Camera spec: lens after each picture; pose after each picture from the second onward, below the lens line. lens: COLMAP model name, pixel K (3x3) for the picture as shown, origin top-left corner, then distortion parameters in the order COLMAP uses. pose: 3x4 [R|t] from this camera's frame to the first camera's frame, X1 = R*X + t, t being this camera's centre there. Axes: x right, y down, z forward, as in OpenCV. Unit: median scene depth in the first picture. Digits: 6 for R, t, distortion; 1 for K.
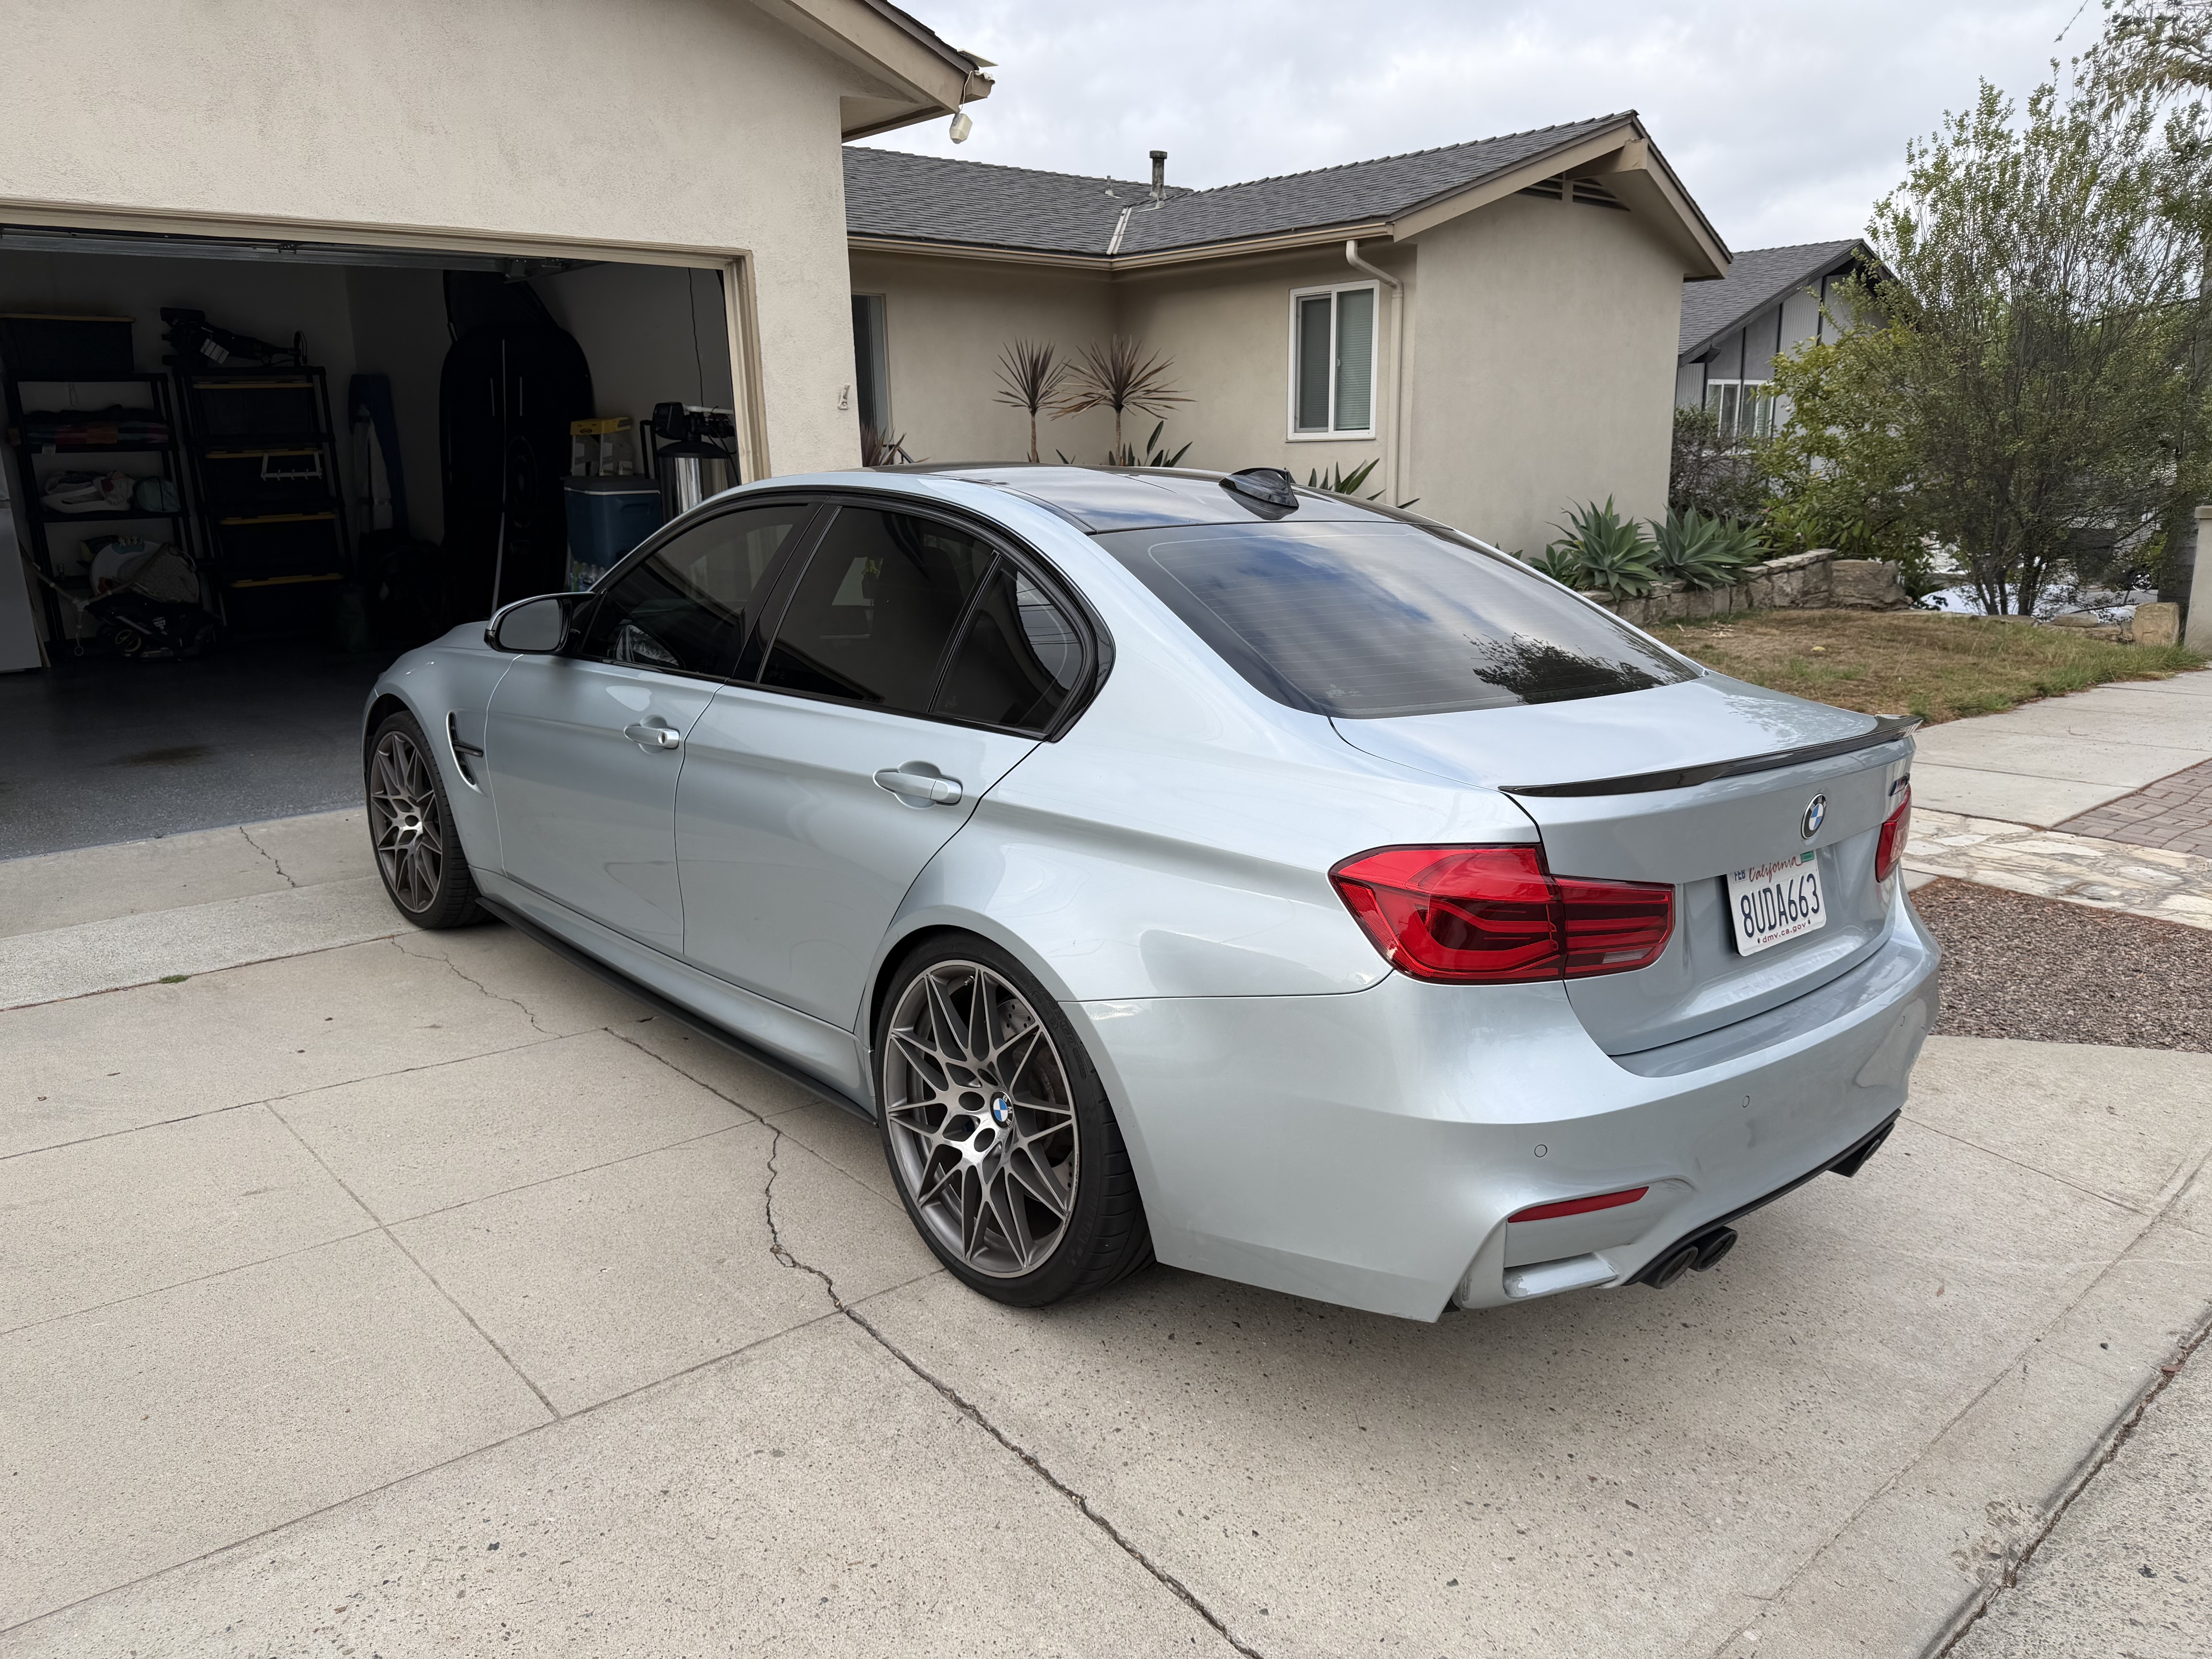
lens RADIAL K [[1512.3, 0, 1064.2], [0, 1512.3, 865.4], [0, 0, 1]] dist [0.020231, -0.037853]
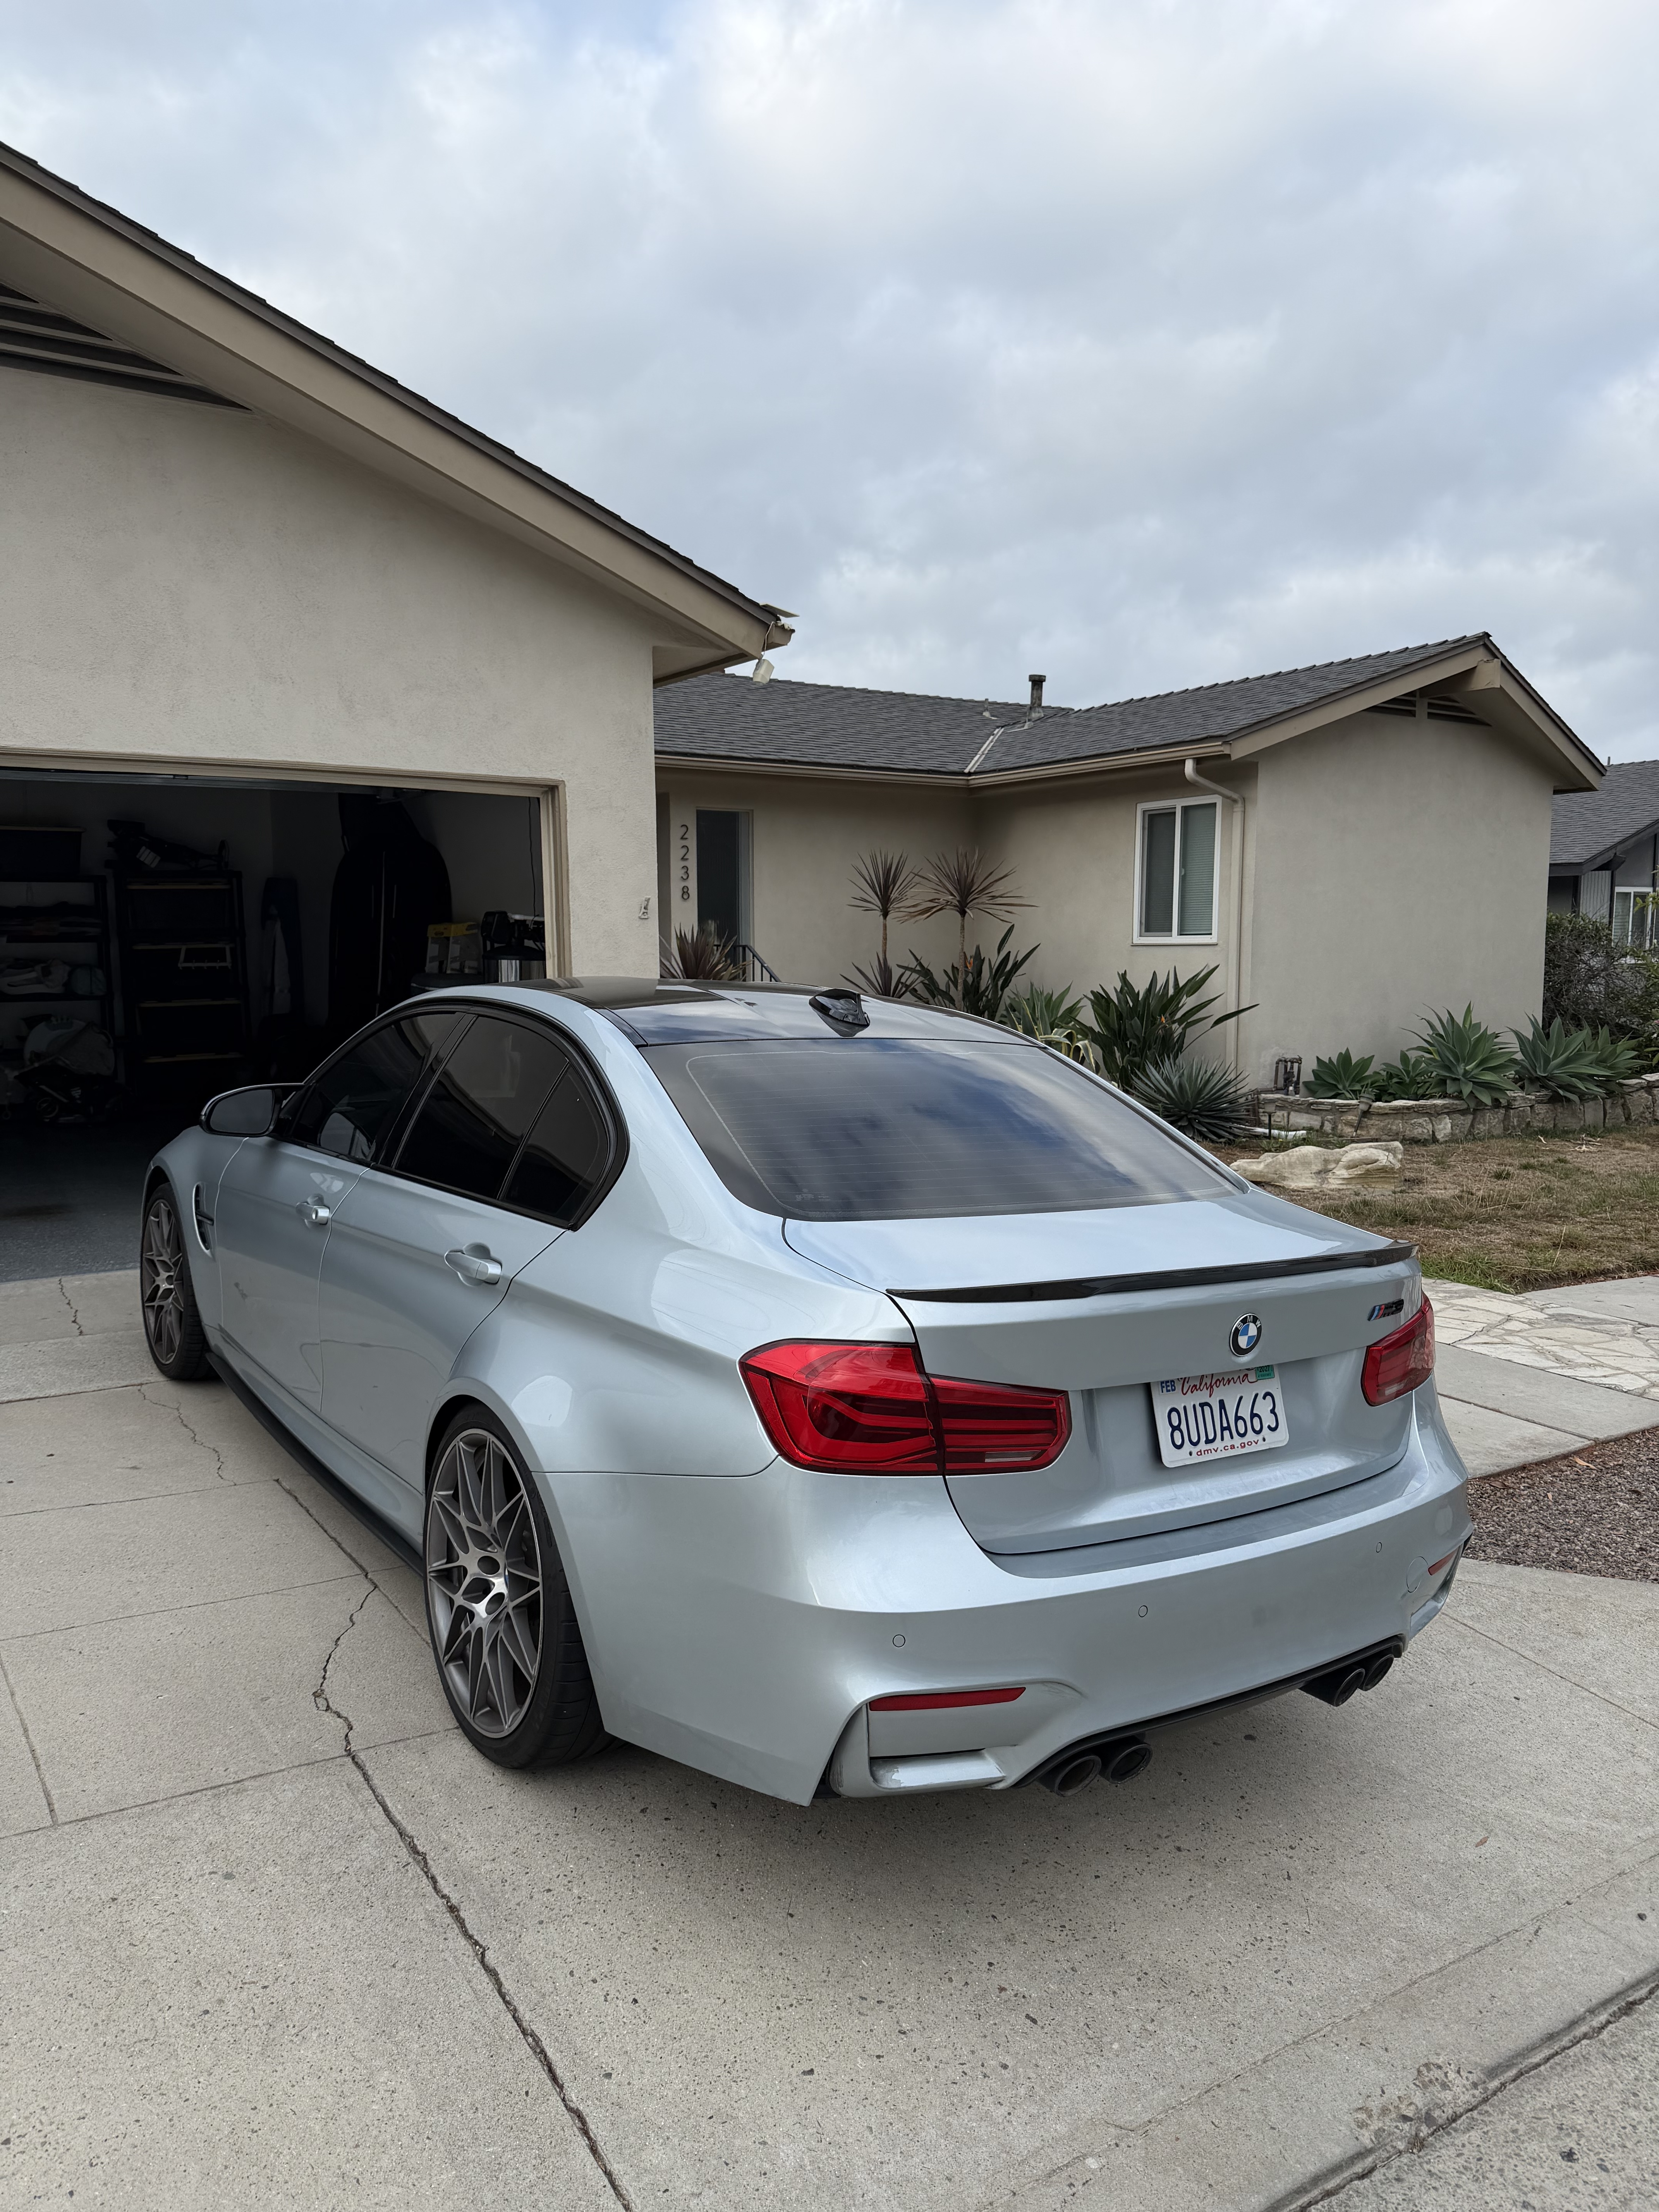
lens RADIAL K [[1512.3, 0, 760.0], [0, 1512.3, 1142.7], [0, 0, 1]] dist [0.020231, -0.037853]
pose [[0.988731, 0.031749, -0.146295, 0.242698], [-0.051429, 0.989811, -0.132778, -0.005935], [0.140588, 0.138805, 0.980290, -0.062221]]
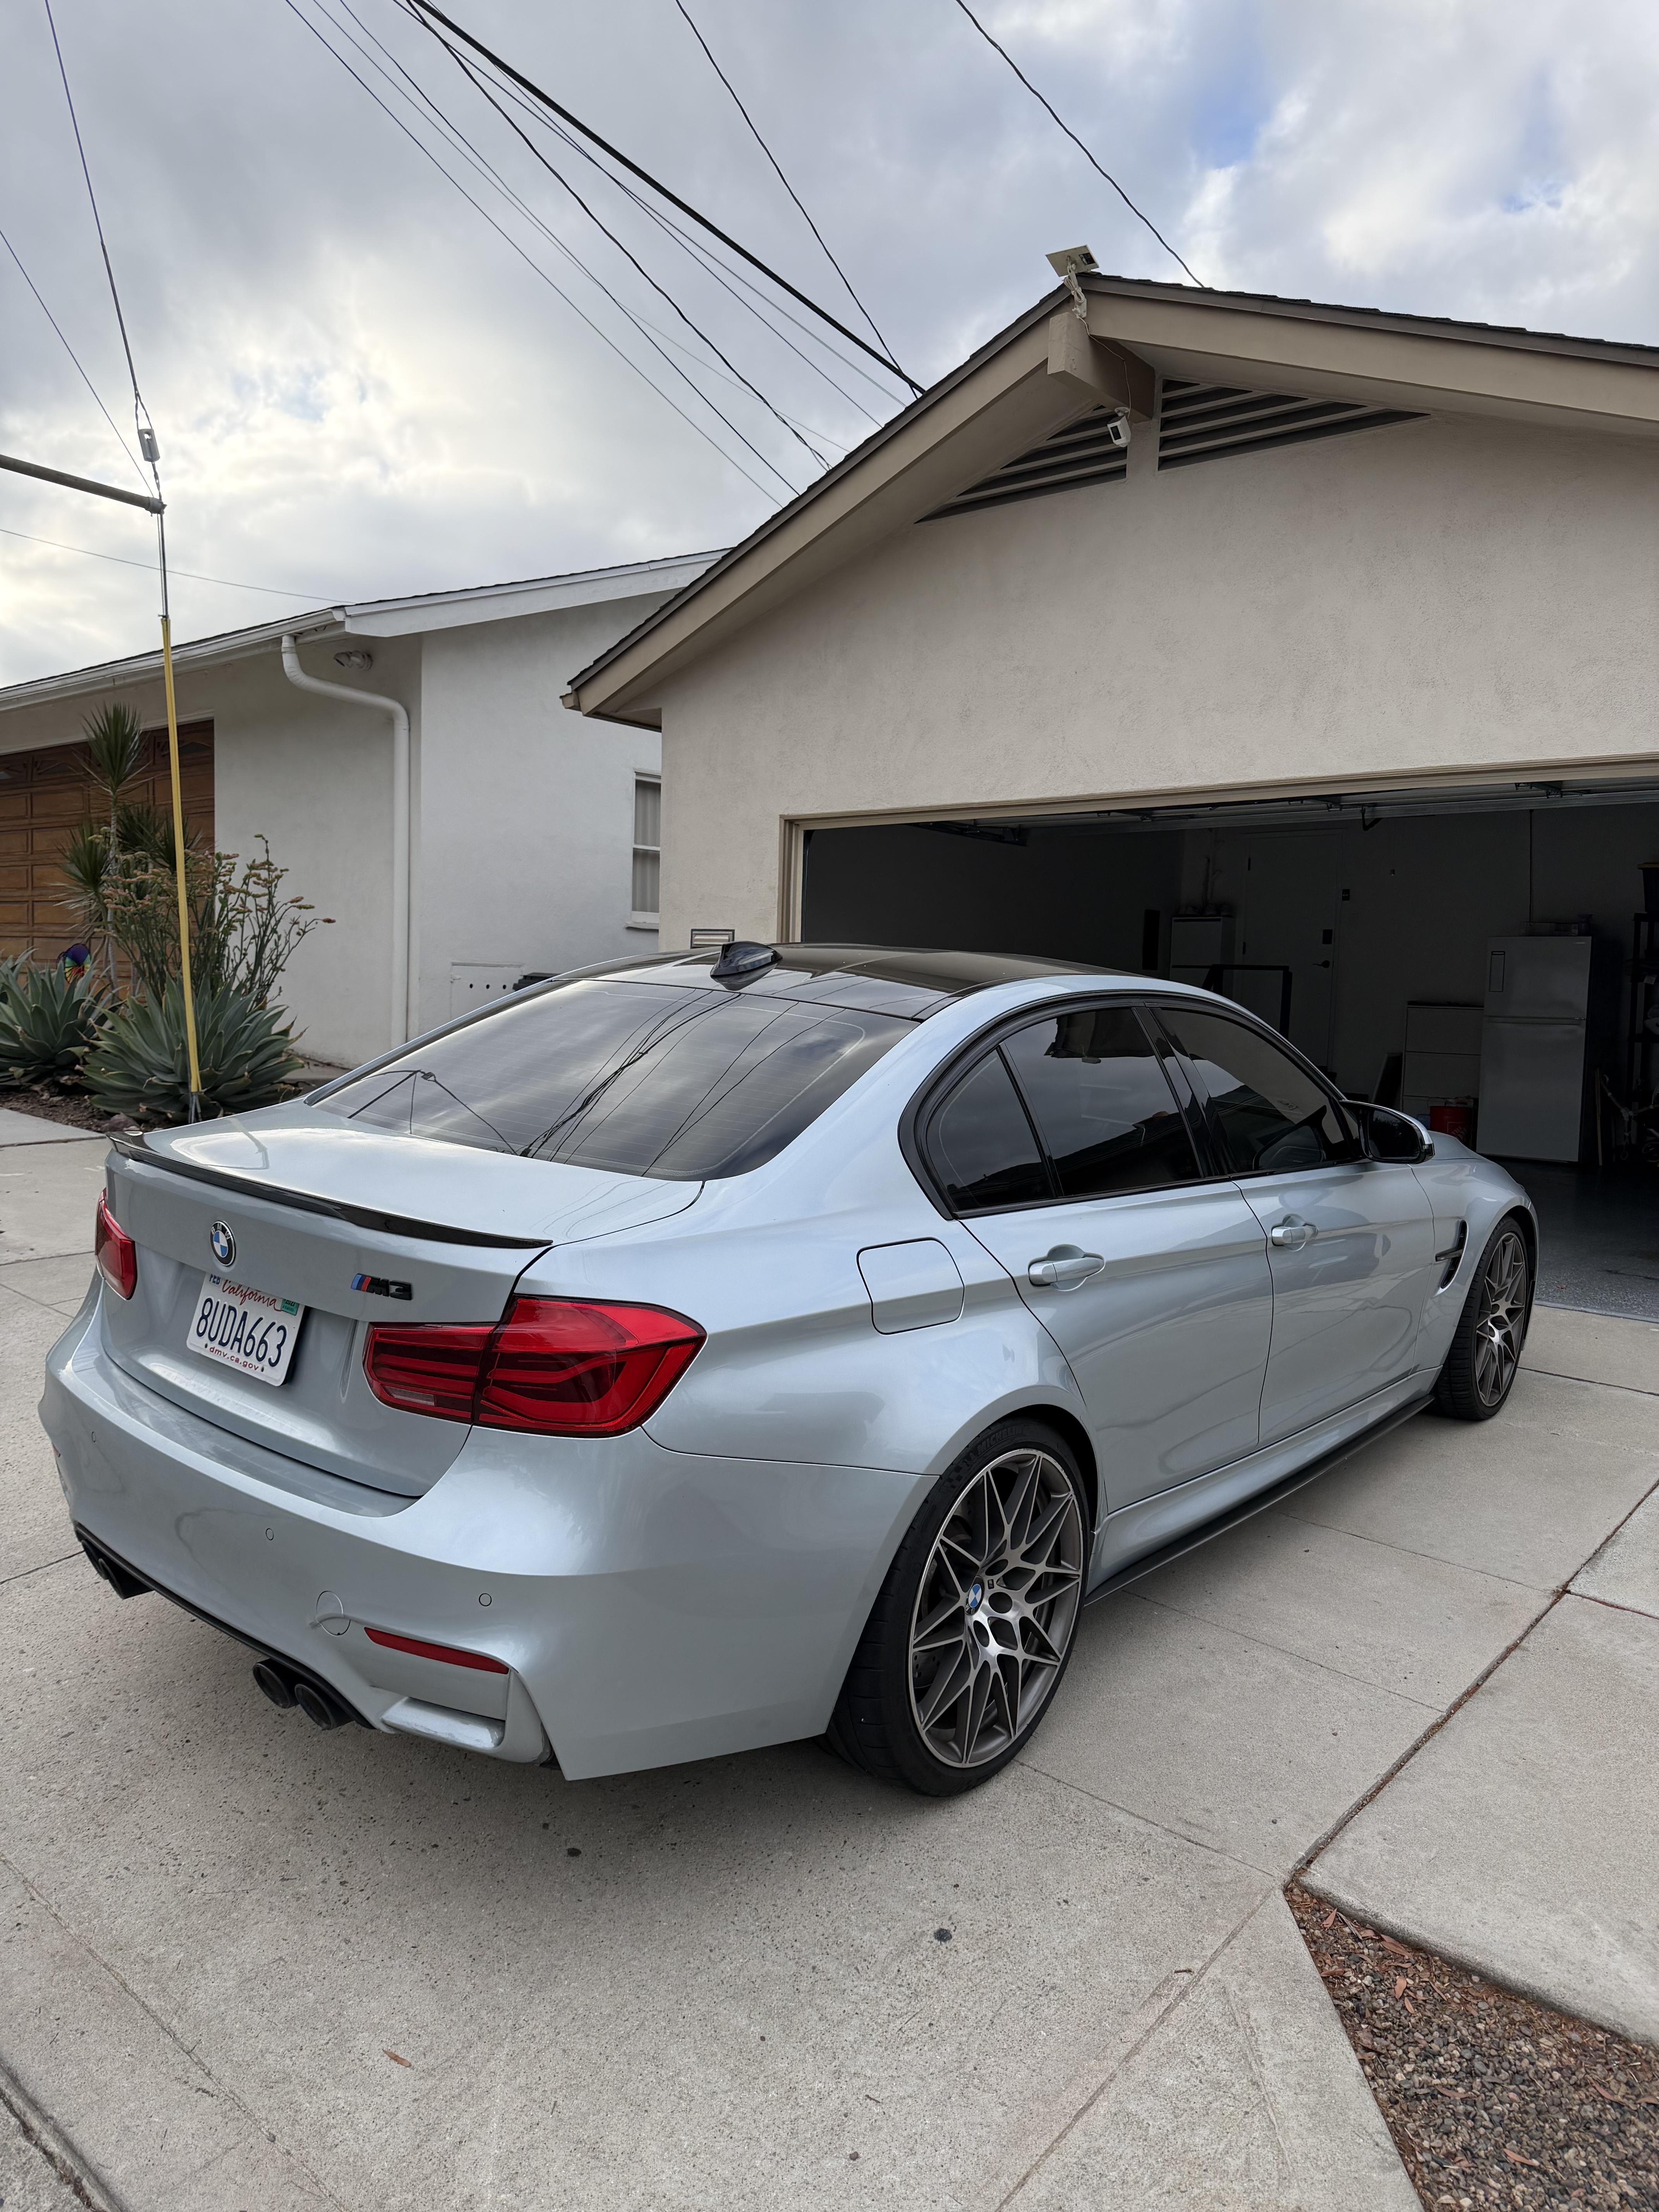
lens RADIAL K [[1538.2, 0, 822.5], [0, 1538.2, 1106.1], [0, 0, 1]] dist [0.031568, -0.095089]
pose [[0.169480, 0.091350, -0.981291, 1.233869], [-0.287025, 0.957107, 0.039526, -0.218806], [0.942811, 0.274956, 0.188431, 0.899821]]
